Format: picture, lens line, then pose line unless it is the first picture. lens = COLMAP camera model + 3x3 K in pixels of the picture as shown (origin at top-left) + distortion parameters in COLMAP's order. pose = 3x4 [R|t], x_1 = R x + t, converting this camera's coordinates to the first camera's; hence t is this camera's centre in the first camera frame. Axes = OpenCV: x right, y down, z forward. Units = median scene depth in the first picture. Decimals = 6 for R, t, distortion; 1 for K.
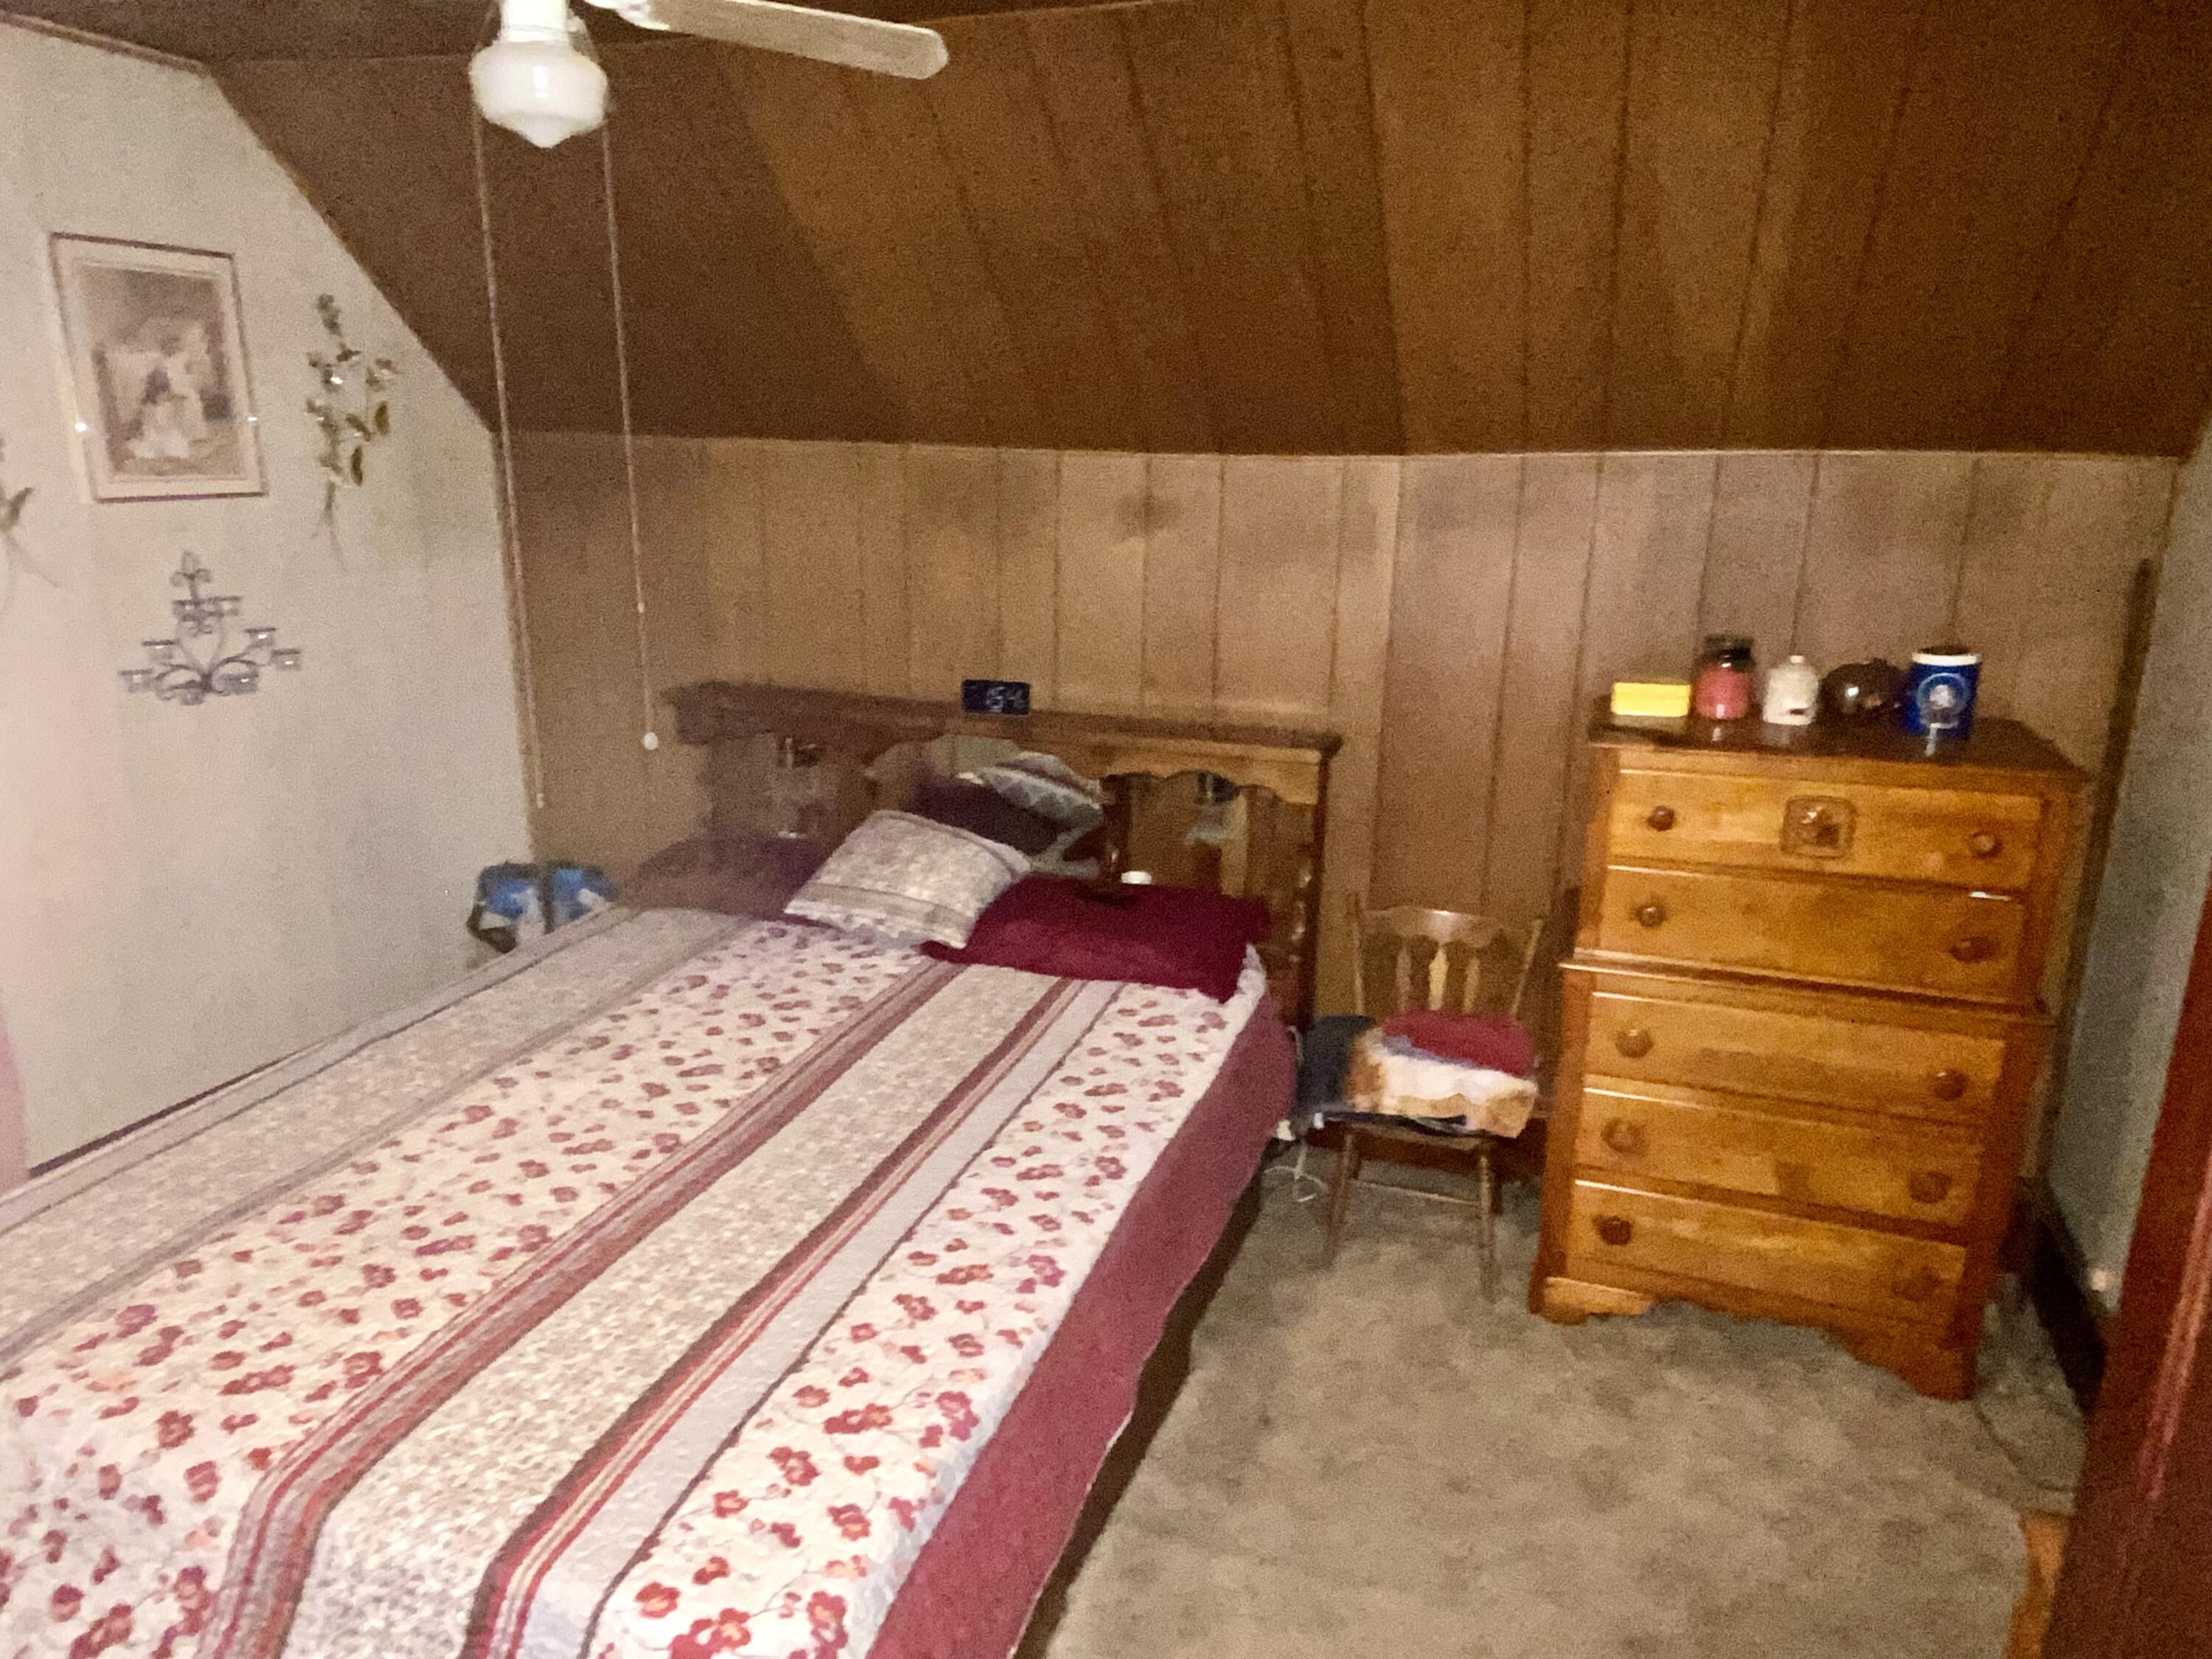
lens RADIAL K [[1417.7, 0, 1106.0], [0, 1417.7, 829.5], [0, 0, 1]] dist [0.064277, -0.068366]
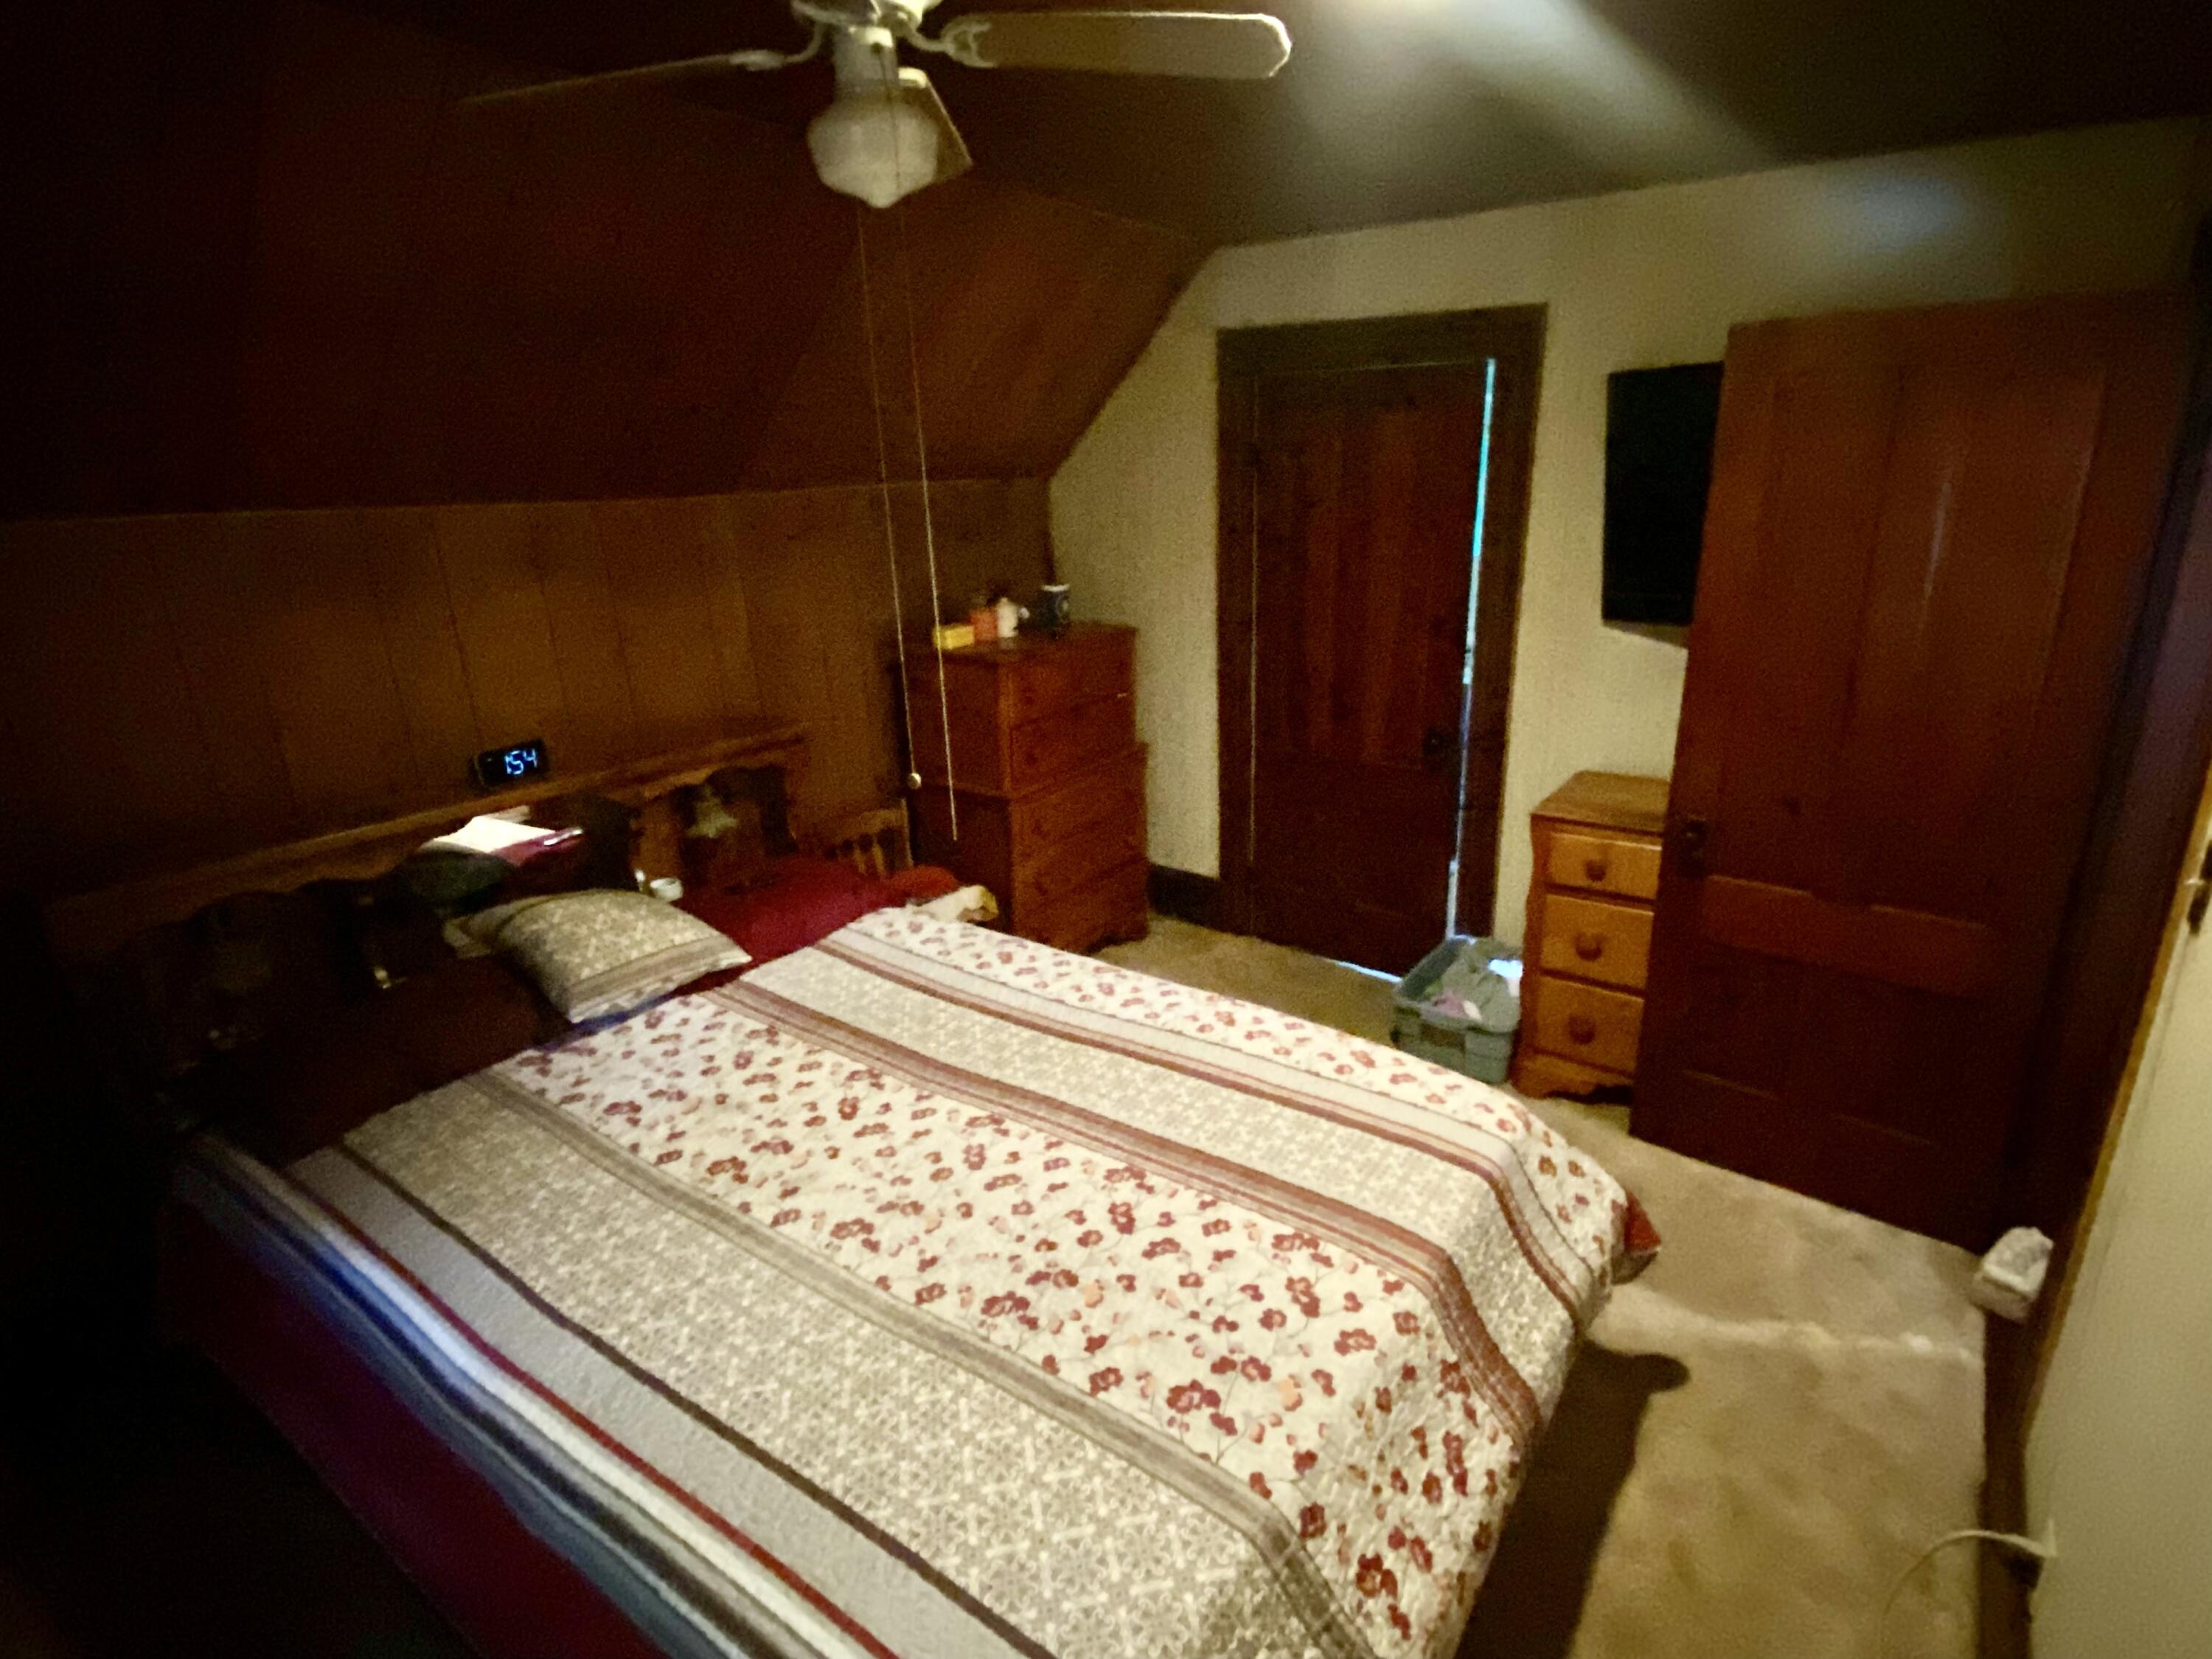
lens RADIAL K [[1161.5, 0, 1111.3], [0, 1161.5, 787.7], [0, 0, 1]] dist [0.041442, 0.000050]
pose [[0.261840, -0.274130, 0.925361, -0.949812], [0.288788, 0.937136, 0.195903, -0.153992], [-0.920892, 0.215938, 0.324545, 0.514938]]
